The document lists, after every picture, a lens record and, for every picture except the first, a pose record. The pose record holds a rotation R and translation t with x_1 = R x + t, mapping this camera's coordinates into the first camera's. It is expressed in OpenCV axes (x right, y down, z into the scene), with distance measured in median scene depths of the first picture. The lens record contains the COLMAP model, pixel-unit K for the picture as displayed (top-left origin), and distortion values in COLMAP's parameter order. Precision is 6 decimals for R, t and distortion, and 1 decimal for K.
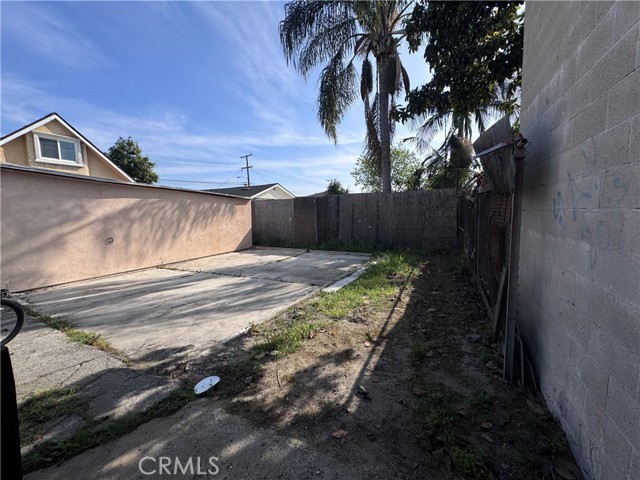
lens RADIAL K [[255.8, 0, 320.8], [0, 255.8, 238.6], [0, 0, 1]] dist [-0.000977, 0.000236]
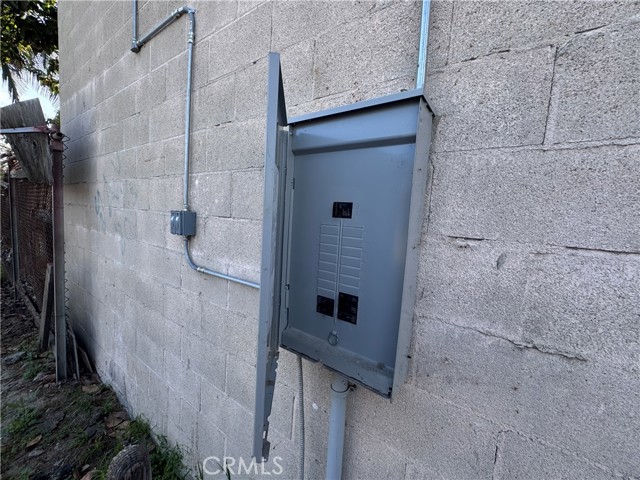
lens RADIAL K [[255.8, 0, 321.1], [0, 255.8, 238.2], [0, 0, 1]] dist [-0.000977, 0.000236]
pose [[0.157454, -0.048173, 0.986351, -0.046123], [0.030290, 0.998575, 0.043935, 0.007089], [-0.987062, 0.022959, 0.158689, -0.160569]]
